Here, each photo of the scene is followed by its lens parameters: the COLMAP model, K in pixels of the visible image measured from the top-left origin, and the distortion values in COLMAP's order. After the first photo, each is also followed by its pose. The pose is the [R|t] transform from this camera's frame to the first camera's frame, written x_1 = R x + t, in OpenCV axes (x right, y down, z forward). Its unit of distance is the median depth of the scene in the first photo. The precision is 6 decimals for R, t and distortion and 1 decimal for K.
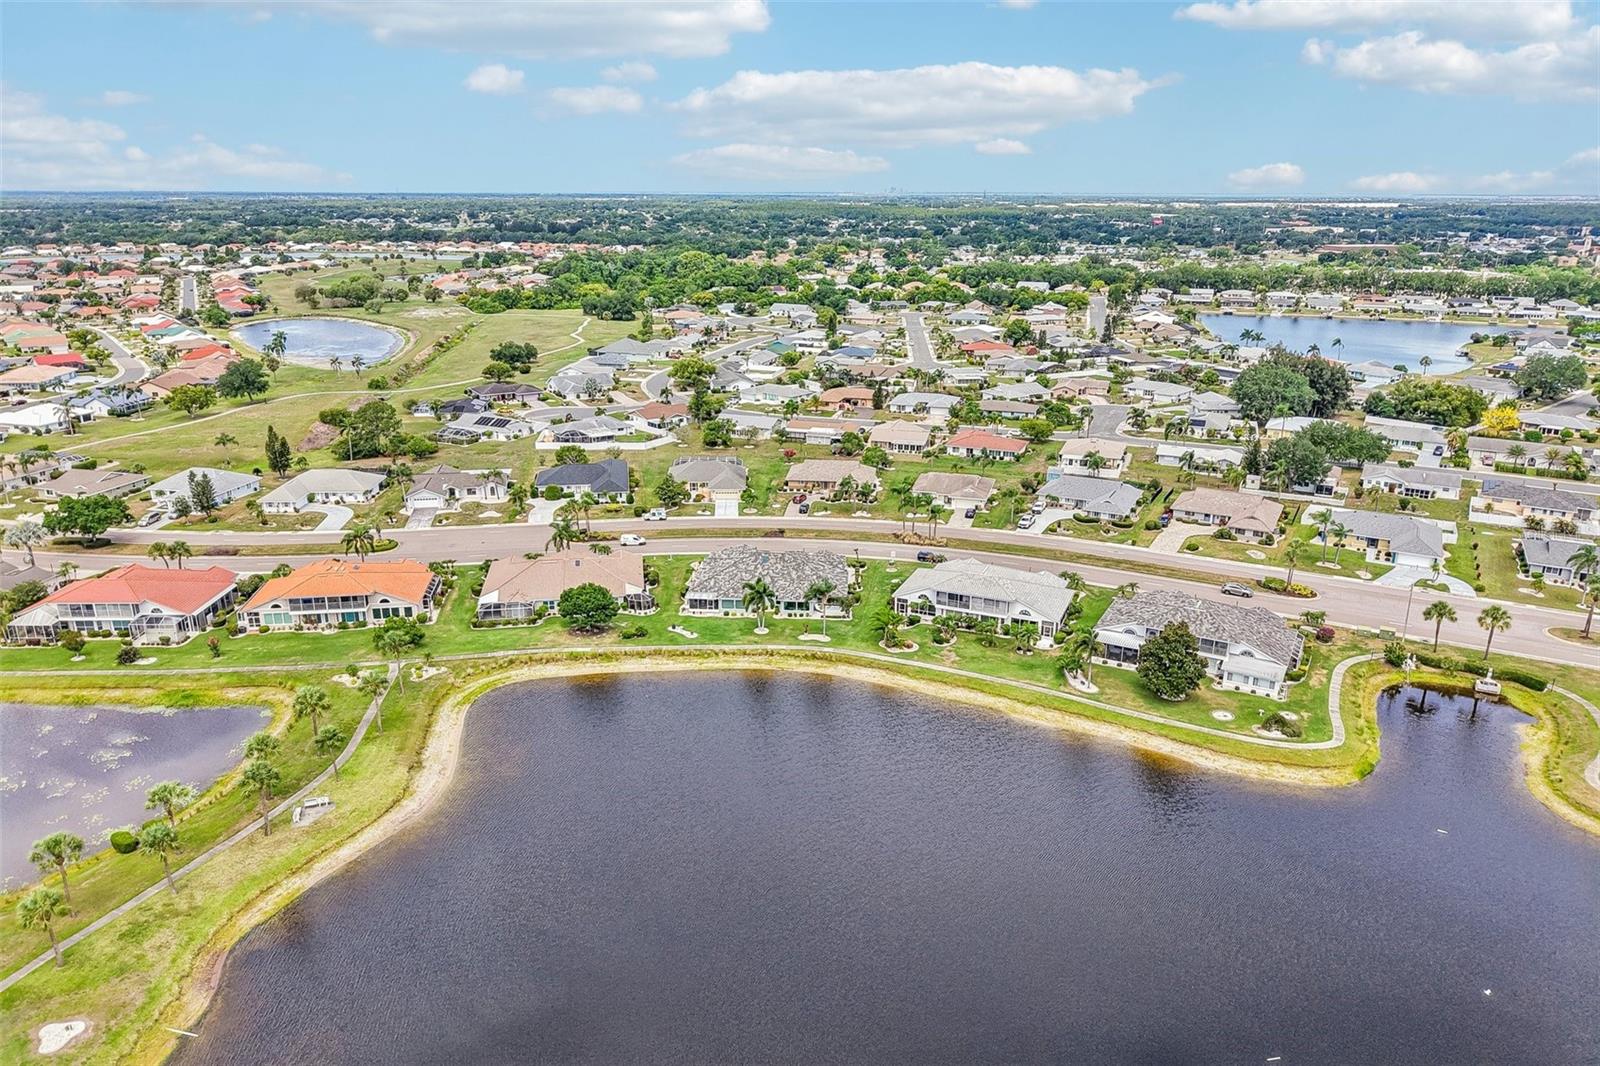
lens RADIAL K [[1131.8, 0, 800.0], [0, 1131.8, 533.0], [0, 0, 1]] dist [0.030315, -0.050023]
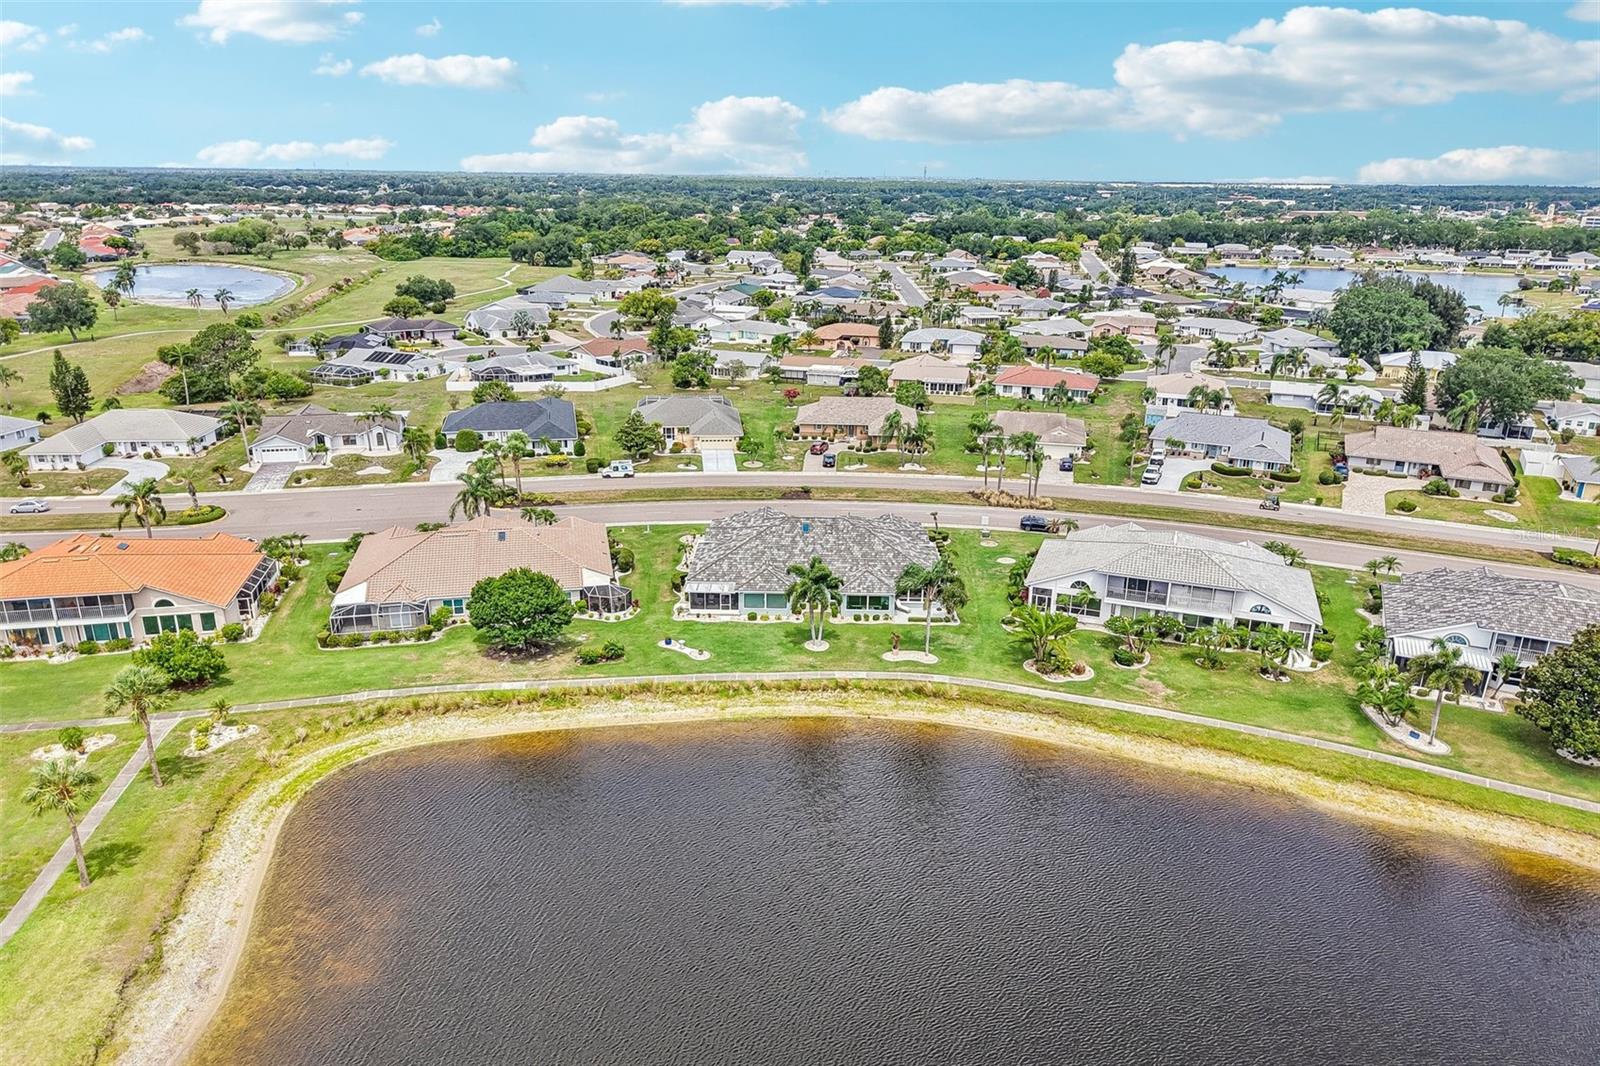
lens RADIAL K [[1131.8, 0, 800.0], [0, 1131.8, 533.0], [0, 0, 1]] dist [0.030315, -0.050023]
pose [[0.998355, -0.010138, 0.056435, -0.054147], [0.009403, 0.999868, 0.013269, 0.013953], [-0.056562, -0.012716, 0.998318, 0.292213]]
